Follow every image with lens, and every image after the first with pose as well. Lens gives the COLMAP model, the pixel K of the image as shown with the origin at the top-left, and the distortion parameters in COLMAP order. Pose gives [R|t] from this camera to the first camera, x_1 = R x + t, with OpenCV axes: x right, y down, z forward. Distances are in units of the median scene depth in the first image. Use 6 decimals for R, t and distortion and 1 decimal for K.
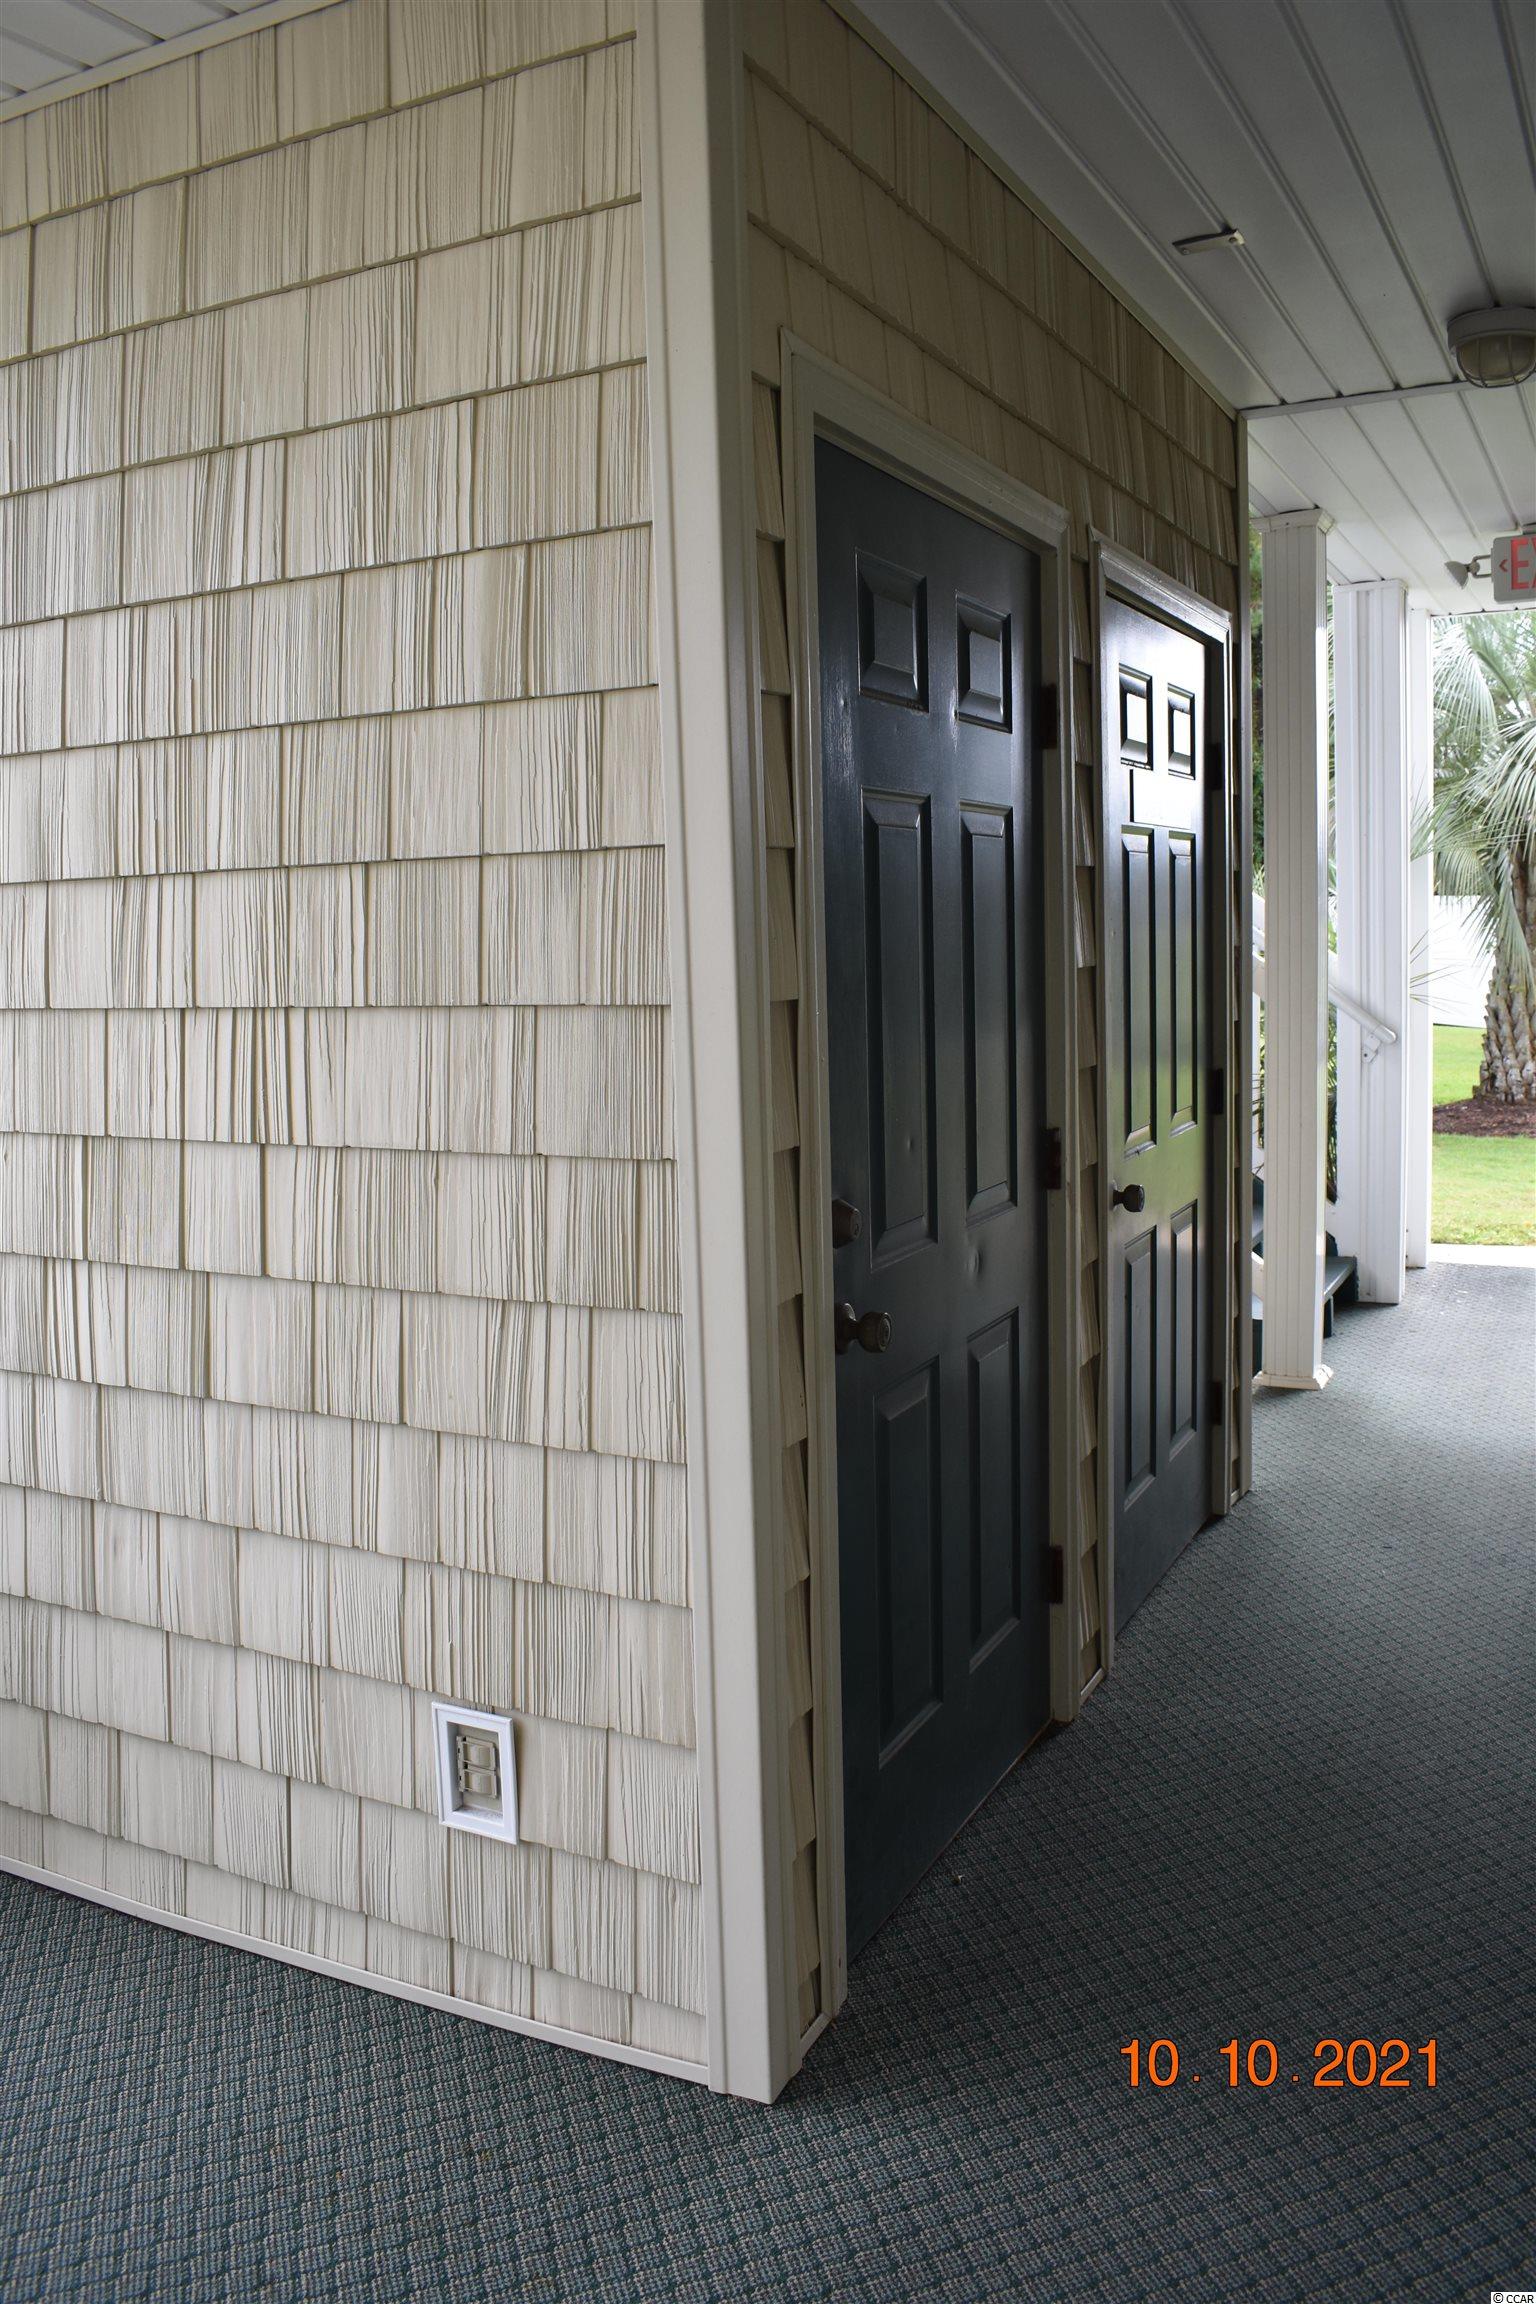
lens RADIAL K [[1803.6, 0, 758.3], [0, 1803.6, 1153.7], [0, 0, 1]] dist [-0.087634, 0.009912]
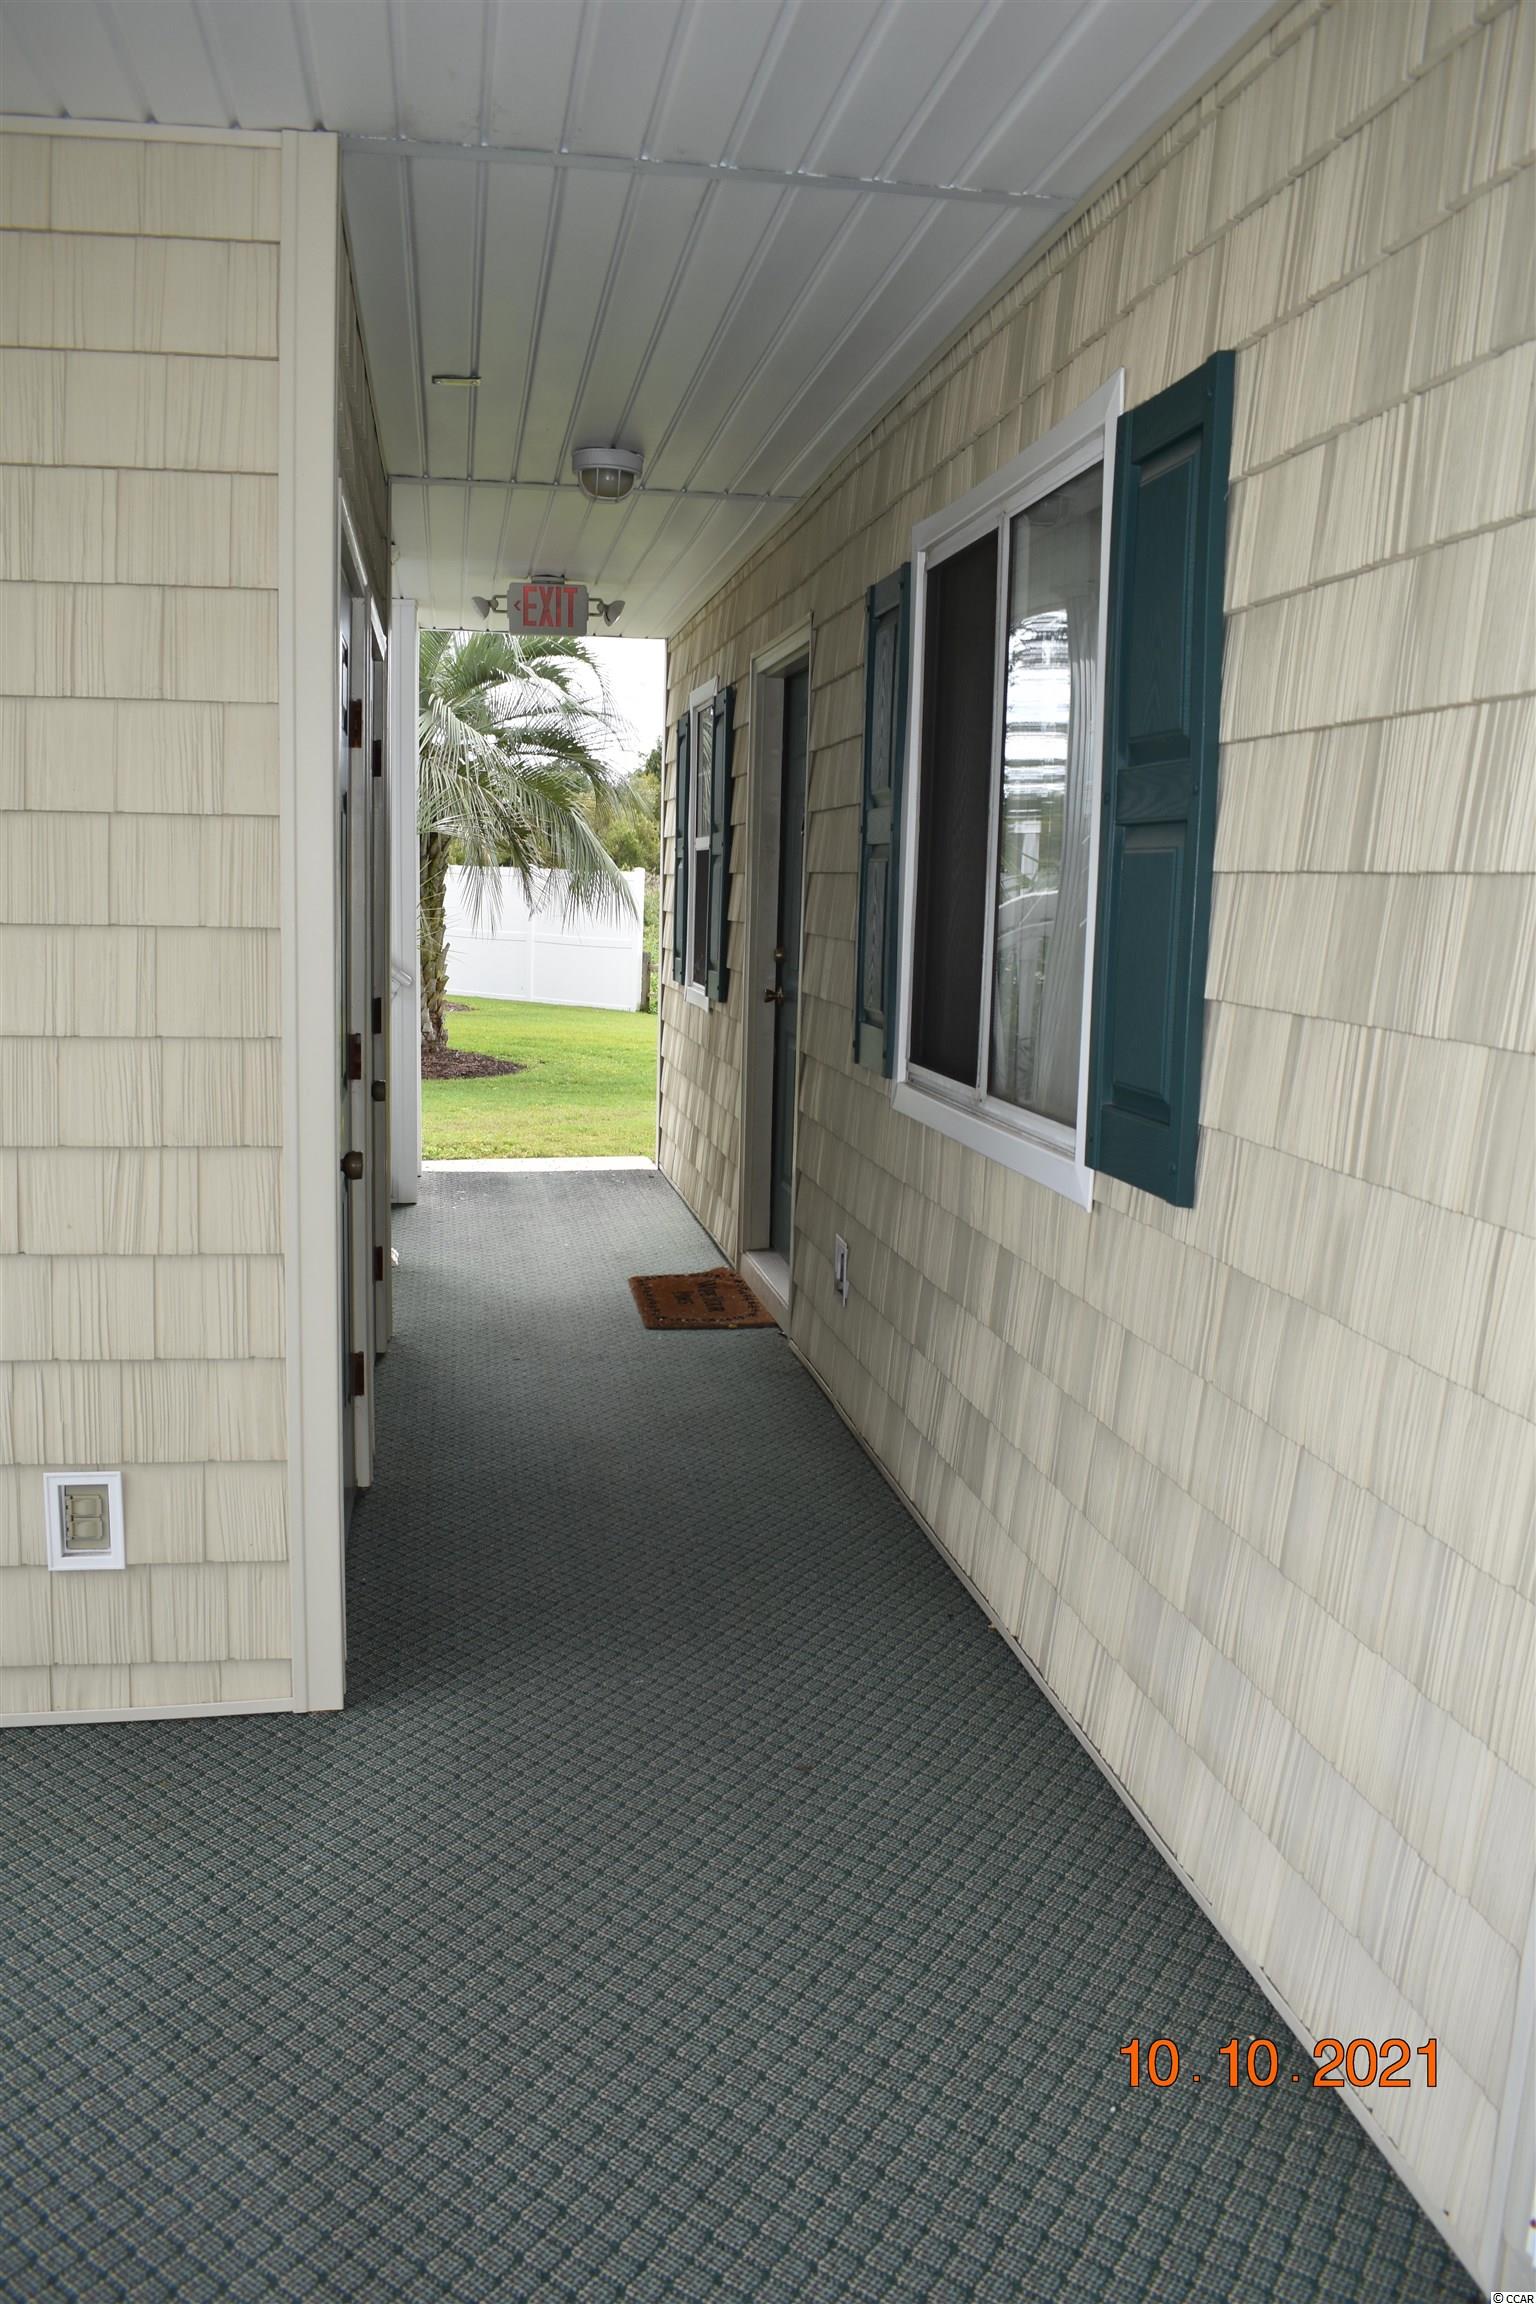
lens RADIAL K [[1803.6, 0, 778.1], [0, 1803.6, 1152.4], [0, 0, 1]] dist [-0.087634, 0.009912]
pose [[0.794568, -0.039501, 0.605888, -0.556787], [0.025744, 0.999176, 0.031380, 0.055851], [-0.606629, -0.009335, 0.794930, -0.341827]]
